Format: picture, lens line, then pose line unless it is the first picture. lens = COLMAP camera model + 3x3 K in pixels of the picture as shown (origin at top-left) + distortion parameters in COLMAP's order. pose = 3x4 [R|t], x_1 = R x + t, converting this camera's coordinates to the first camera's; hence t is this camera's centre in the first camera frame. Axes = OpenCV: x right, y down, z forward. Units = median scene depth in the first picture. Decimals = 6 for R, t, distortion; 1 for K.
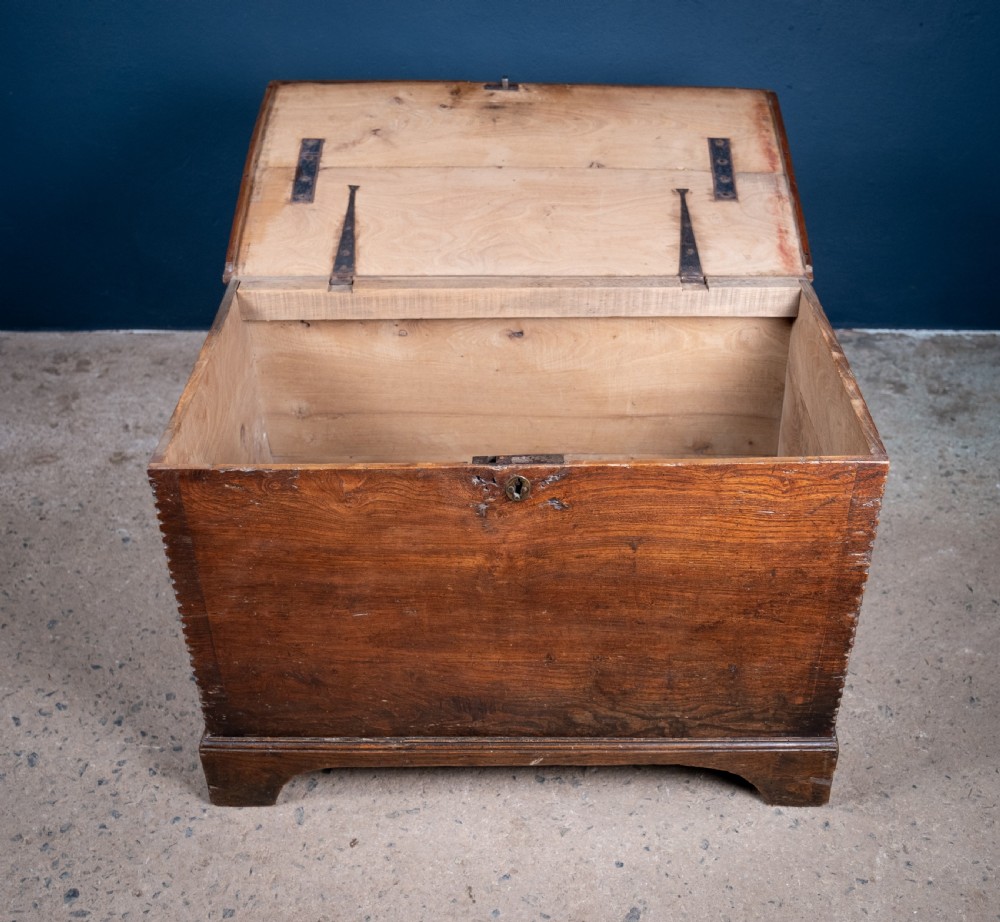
lens RADIAL K [[1350.9, 0, 503.4], [0, 1350.9, 461.7], [0, 0, 1]] dist [-0.005074, 0.007828]
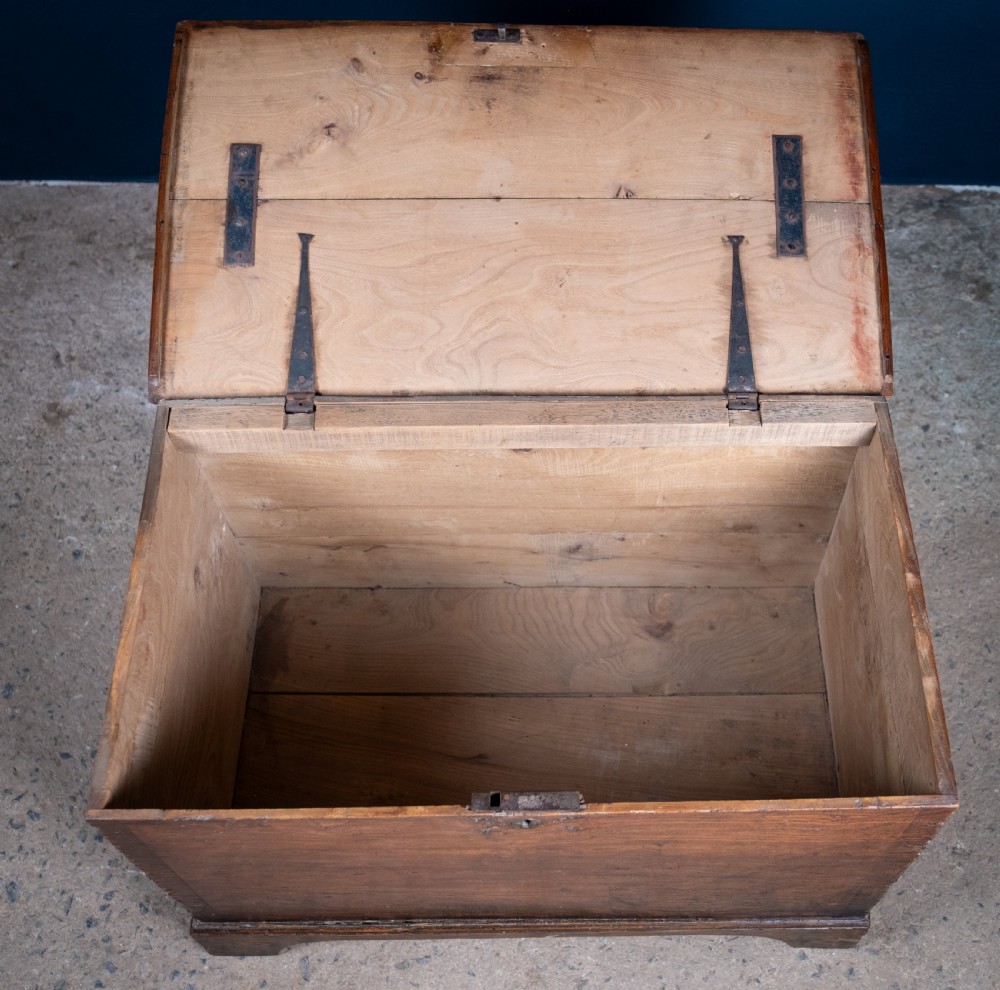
lens RADIAL K [[1411.1, 0, 579.1], [0, 1411.1, 534.7], [0, 0, 1]] dist [-0.010702, 0.024019]
pose [[0.999210, -0.018078, 0.035401, 0.013751], [0.000450, 0.895689, 0.444681, -0.469924], [-0.039747, -0.444314, 0.894989, 0.241872]]
